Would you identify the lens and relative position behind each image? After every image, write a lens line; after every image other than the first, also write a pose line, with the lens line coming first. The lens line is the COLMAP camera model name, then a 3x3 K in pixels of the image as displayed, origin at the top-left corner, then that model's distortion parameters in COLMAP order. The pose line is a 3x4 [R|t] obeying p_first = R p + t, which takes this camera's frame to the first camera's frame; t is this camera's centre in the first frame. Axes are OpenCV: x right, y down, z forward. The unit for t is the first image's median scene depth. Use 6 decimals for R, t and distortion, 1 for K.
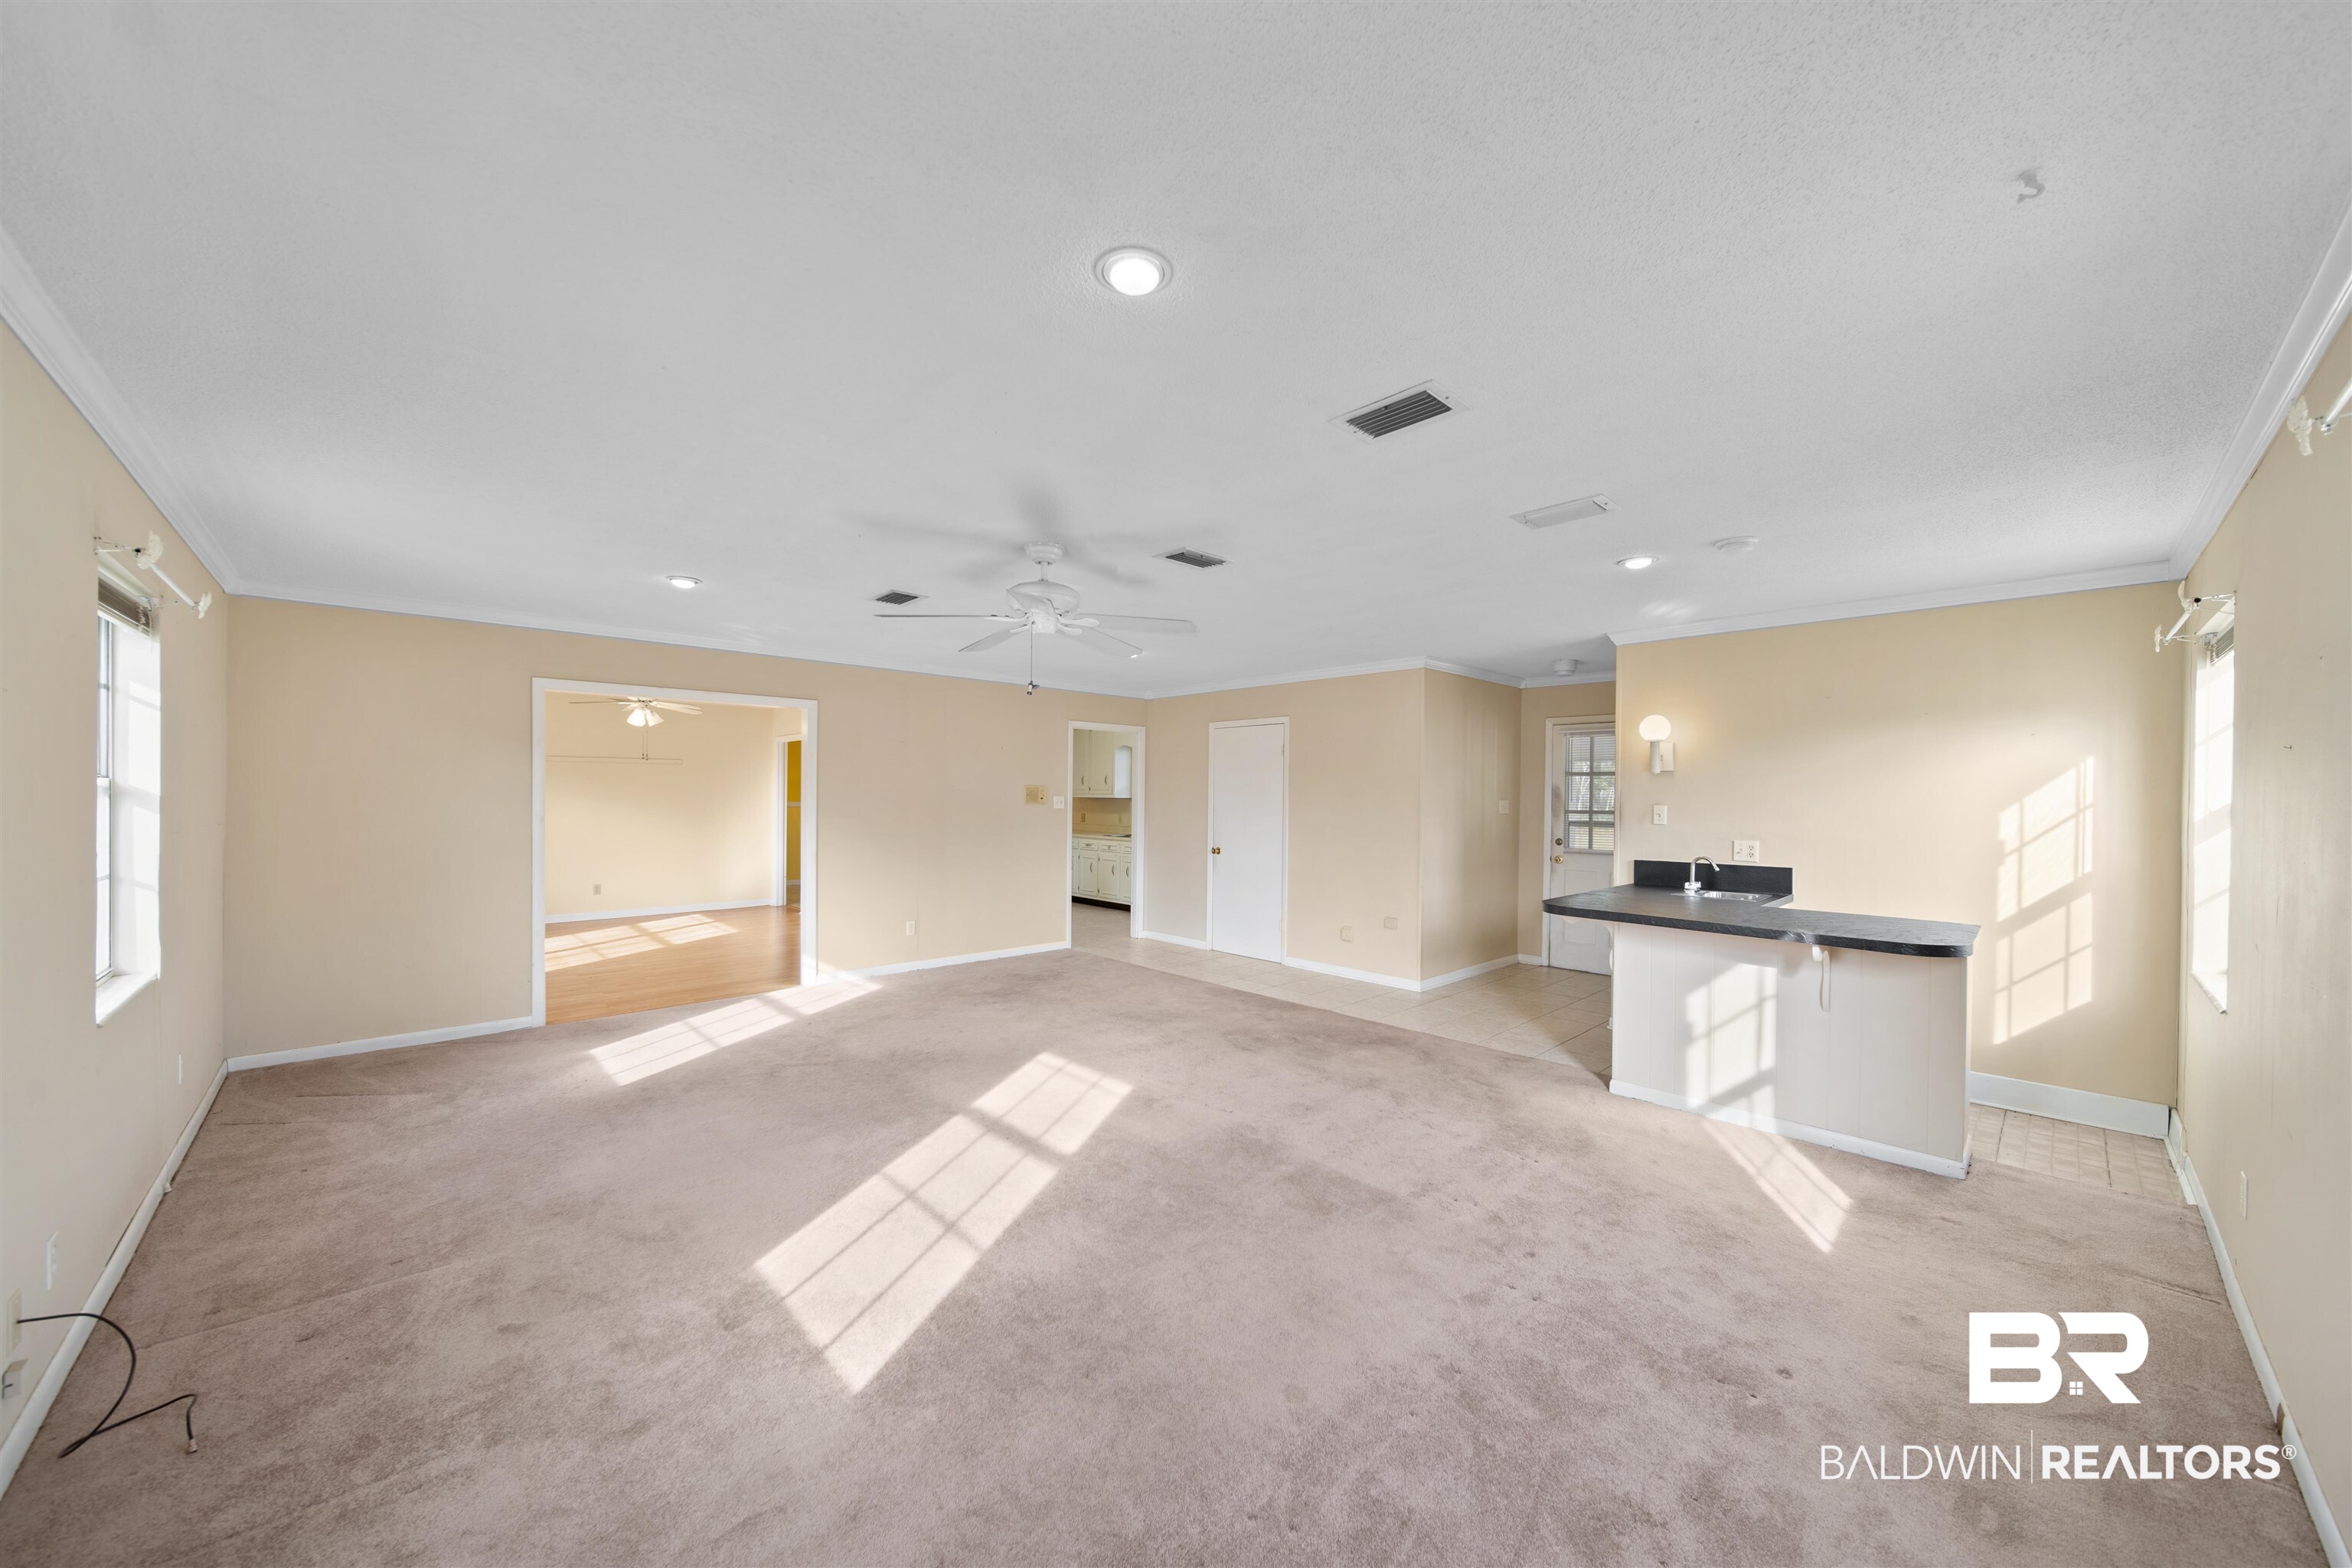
lens RADIAL K [[834.1, 0, 1167.4], [0, 834.1, 796.5], [0, 0, 1]] dist [-0.000848, -0.000288]
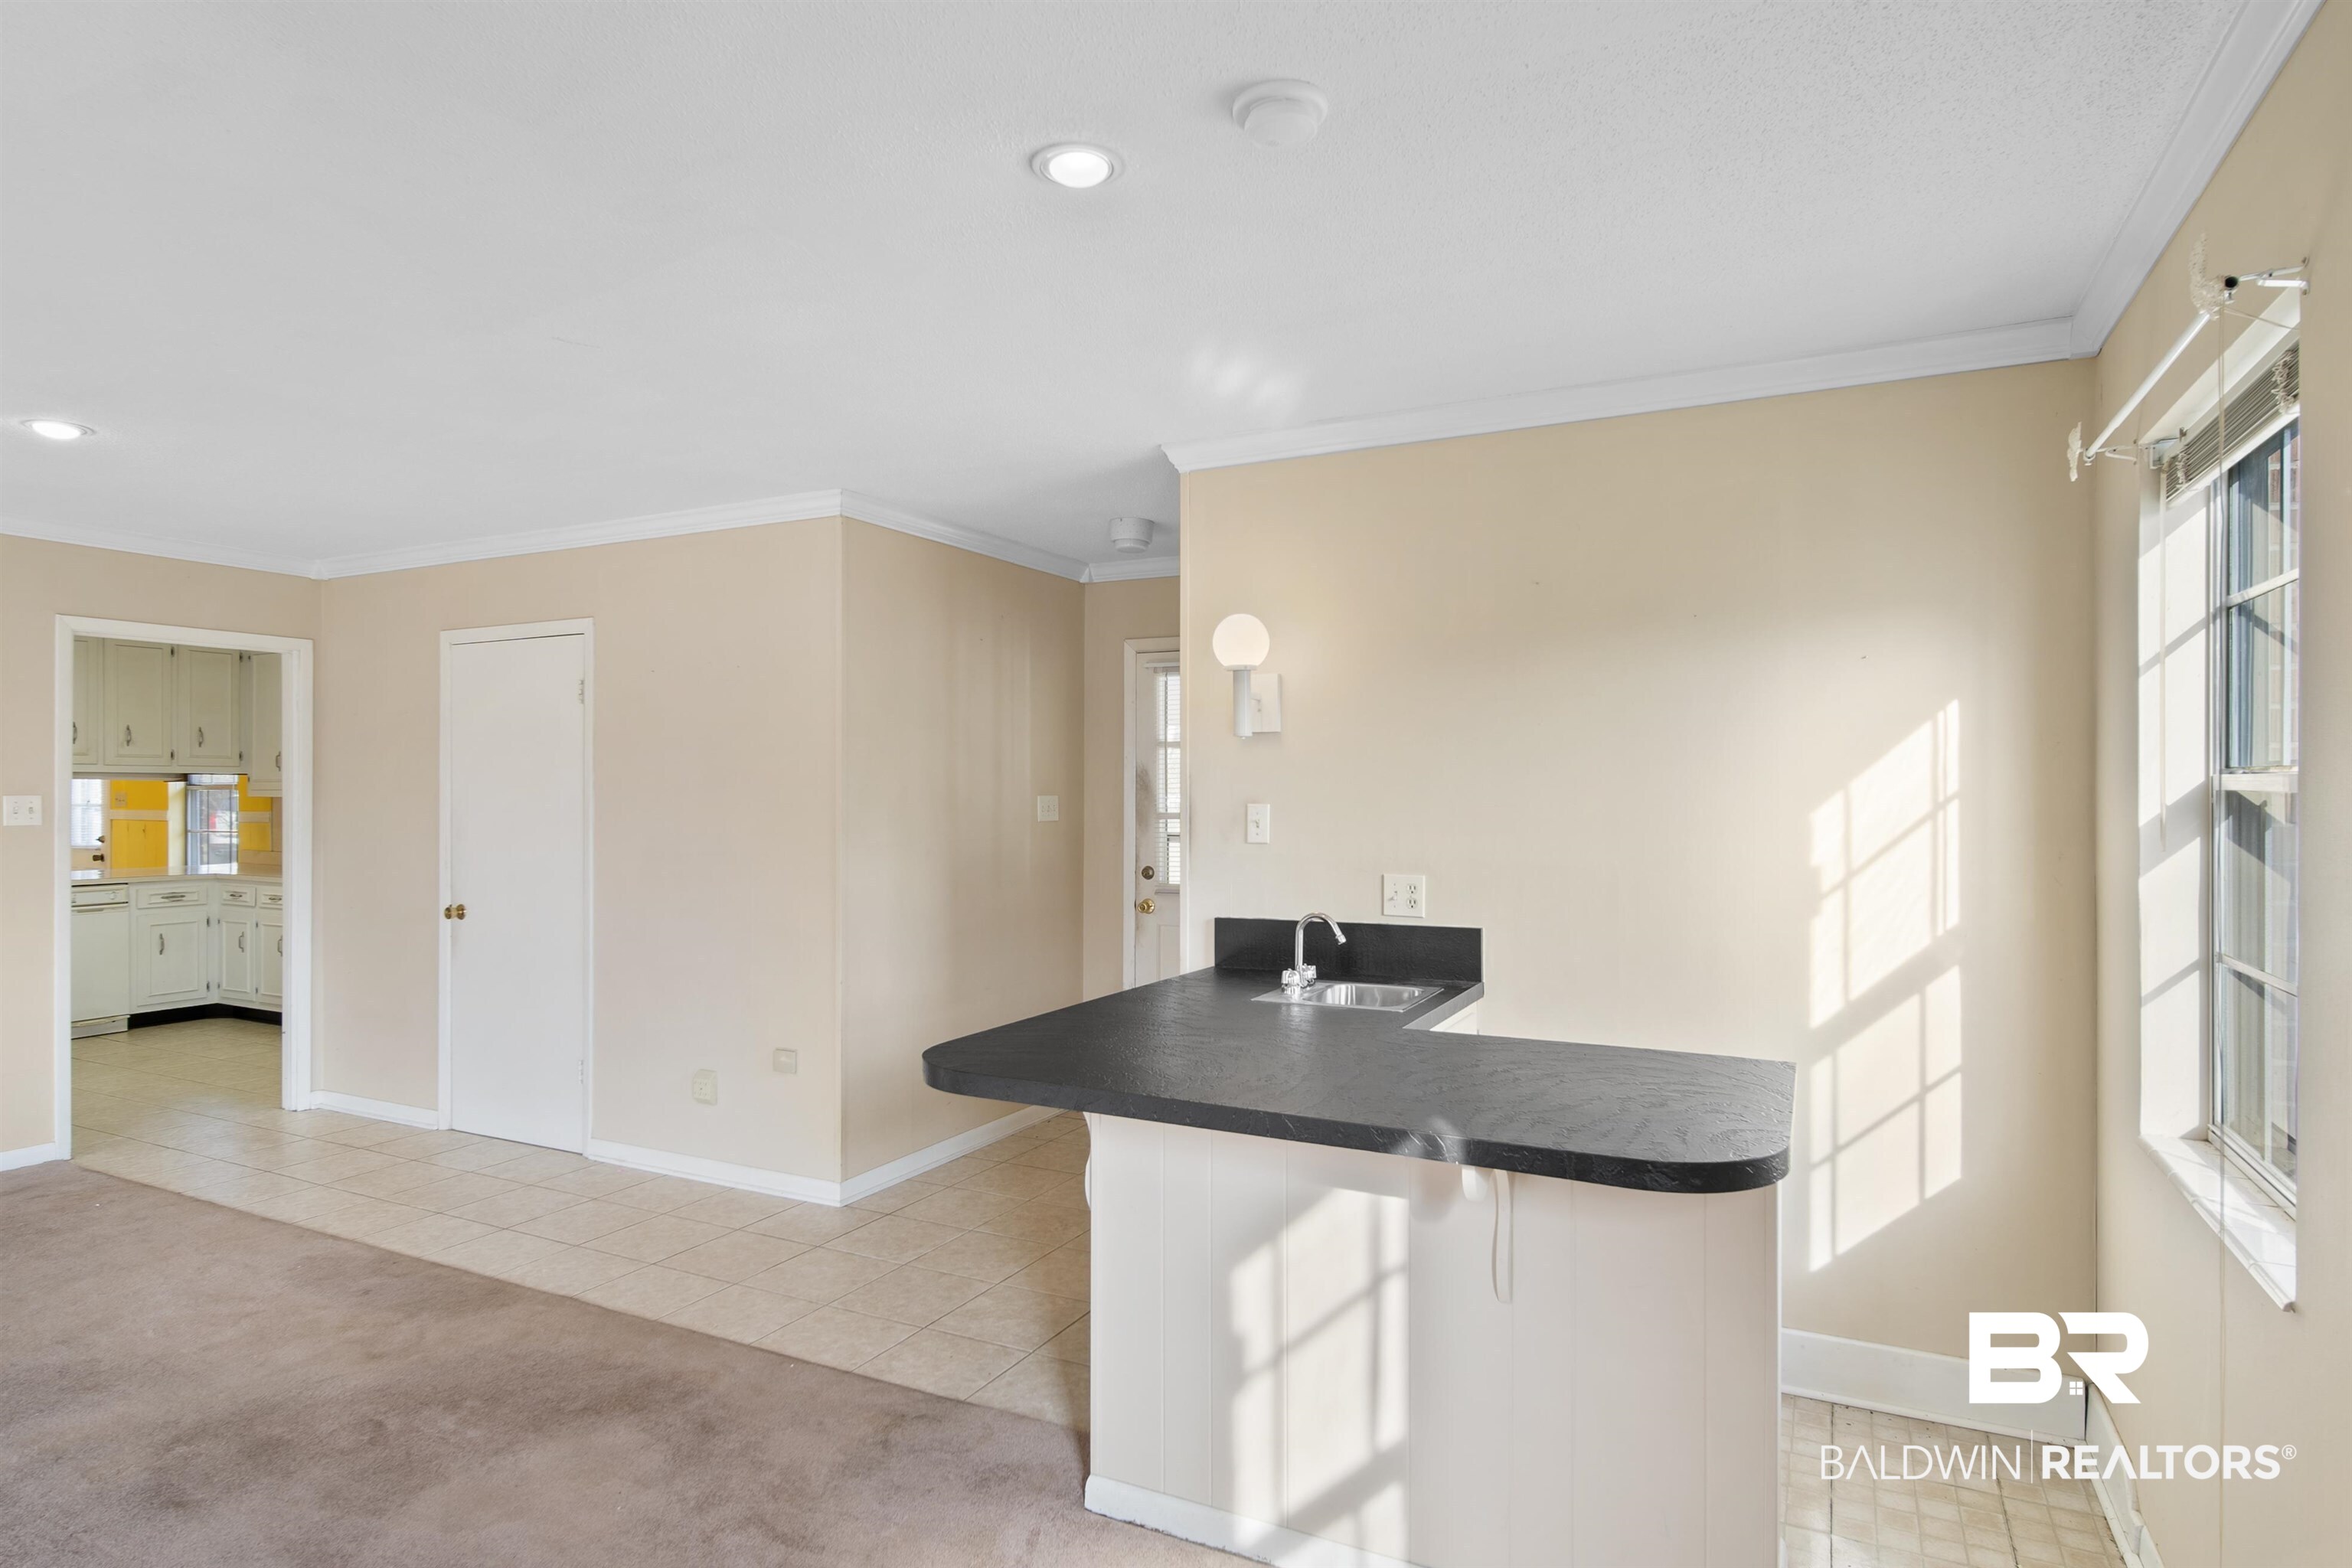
lens RADIAL K [[1283.5, 0, 1176.0], [0, 1283.5, 784.0], [0, 0, 1]] dist [0.004377, 0.000854]
pose [[0.940262, -0.006782, 0.340384, 0.361226], [0.008516, 0.999957, -0.003601, 0.001723], [-0.340345, 0.006285, 0.940280, 0.389465]]
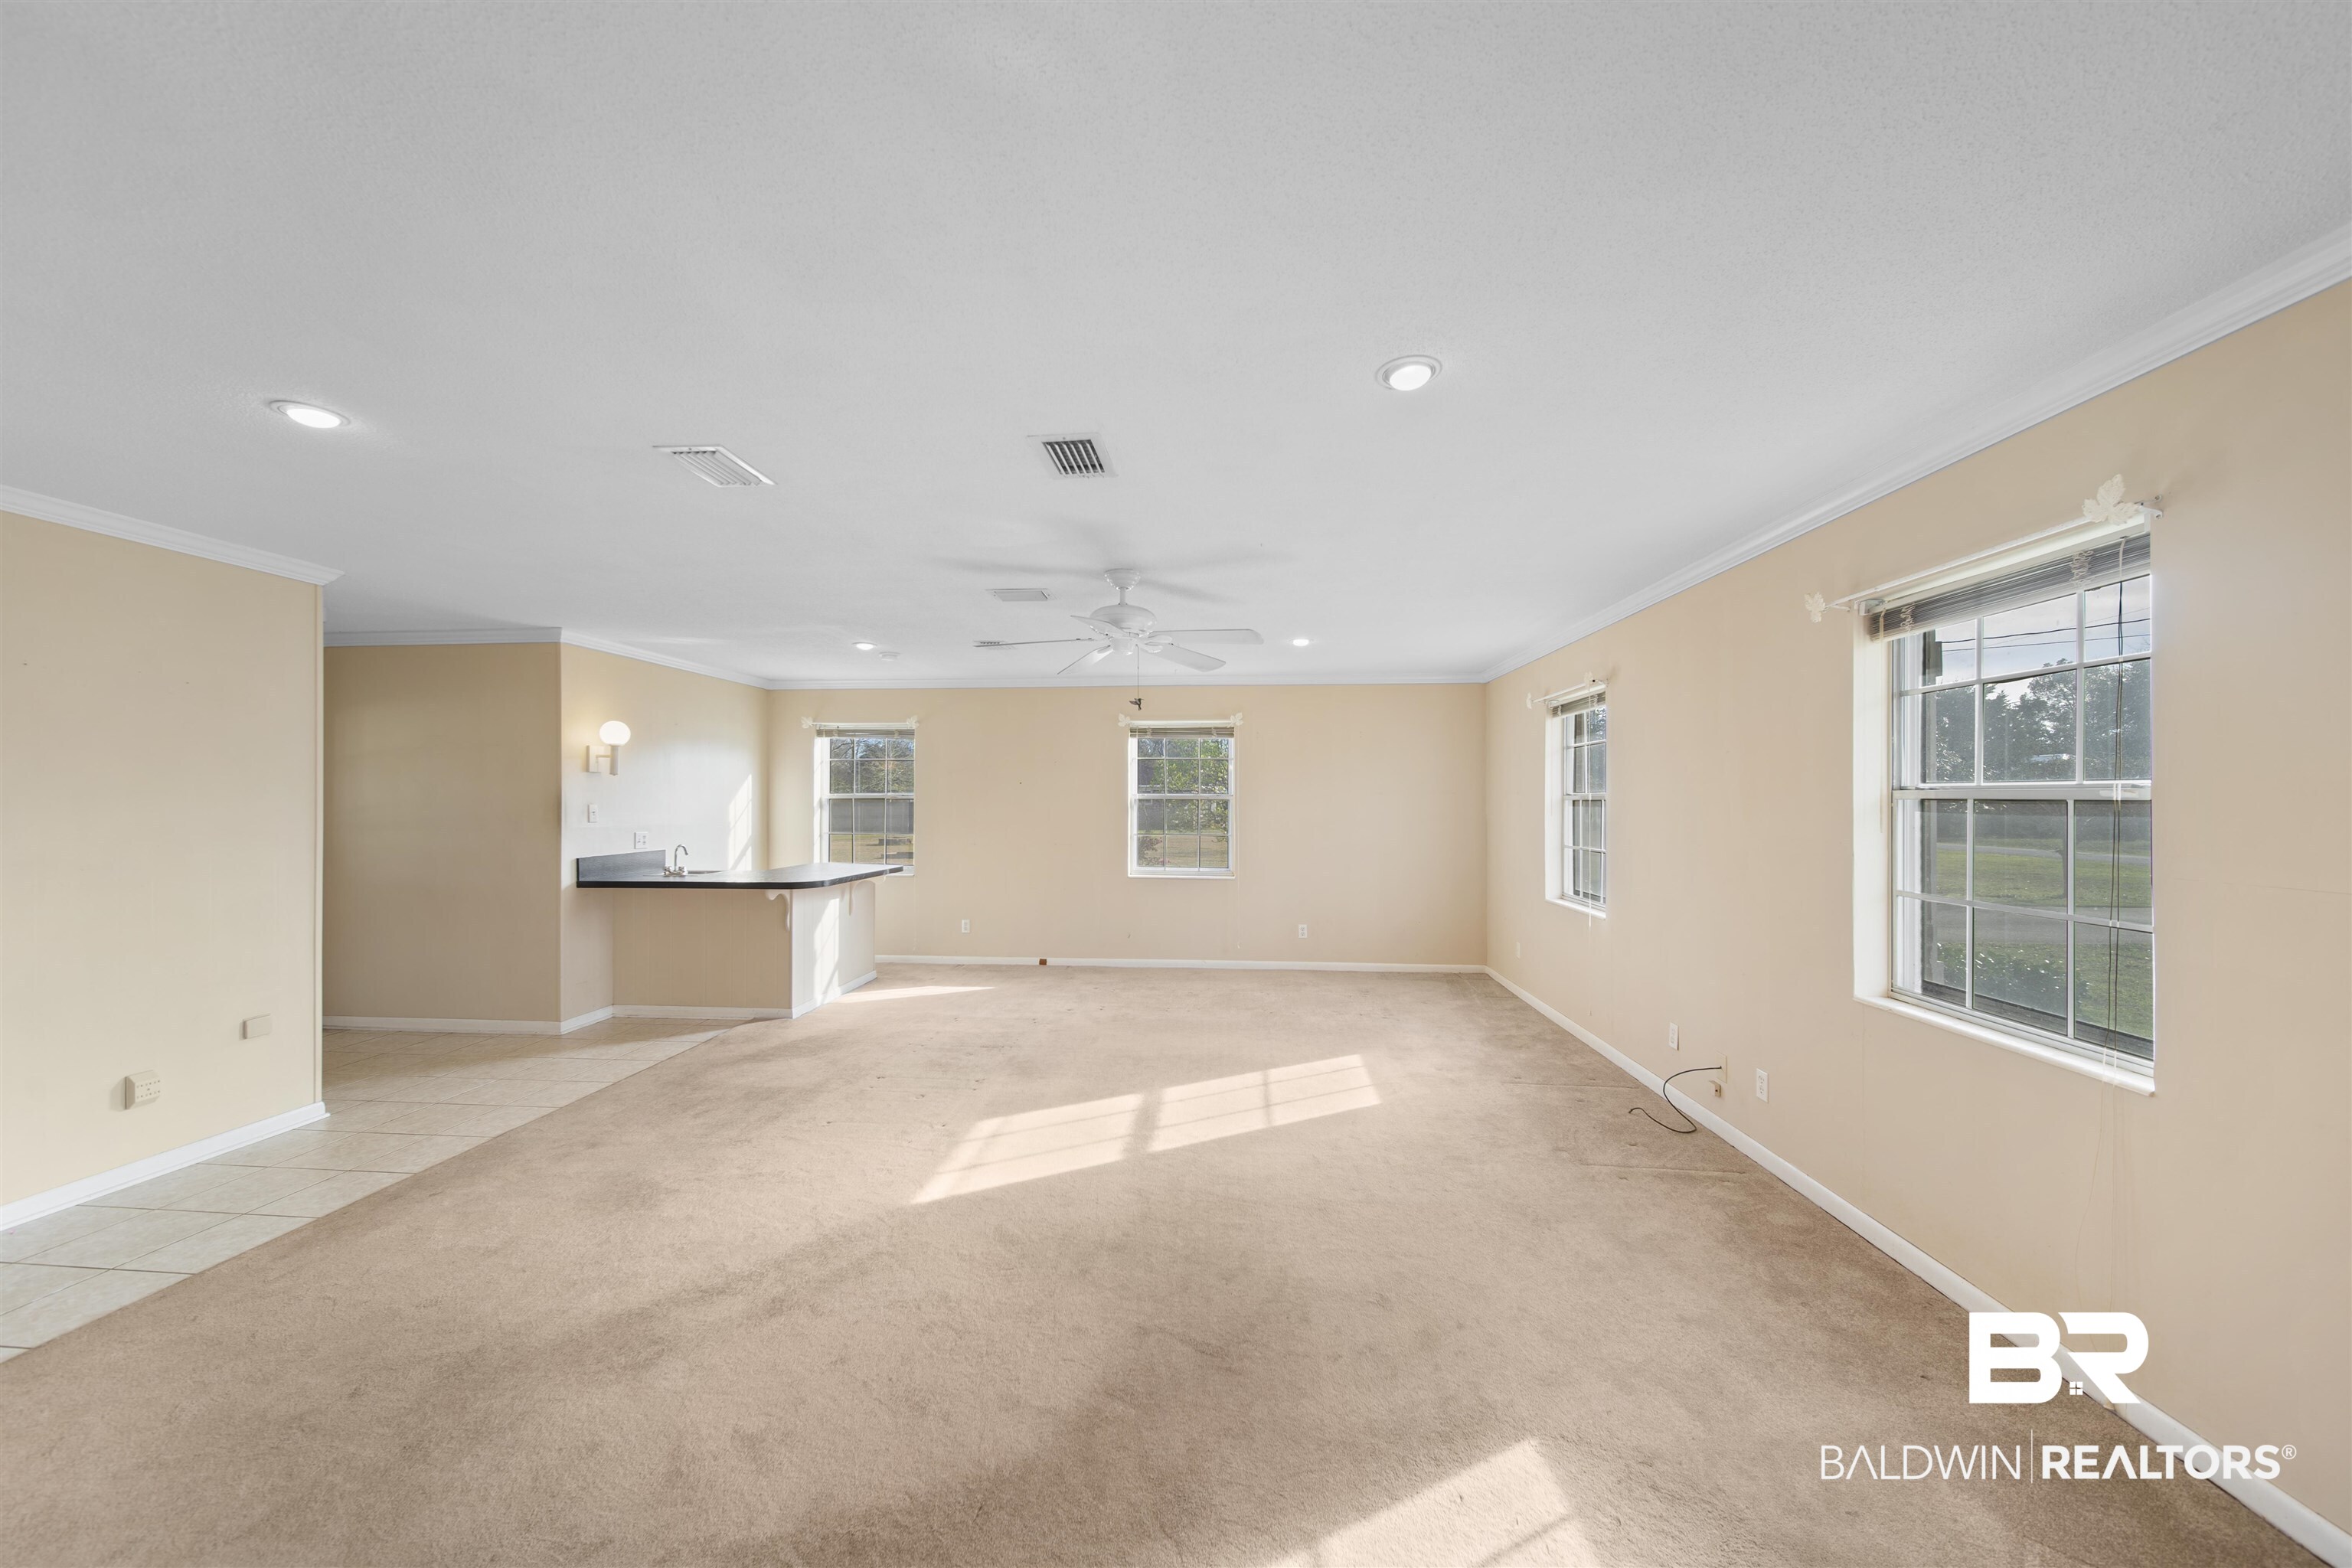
lens RADIAL K [[834.1, 0, 1167.4], [0, 834.1, 796.5], [0, 0, 1]] dist [-0.000848, -0.000288]
pose [[-0.667489, -0.008391, 0.744572, -0.853706], [-0.006979, 0.999963, 0.005012, -0.013516], [-0.744587, -0.001851, -0.667523, 1.441625]]
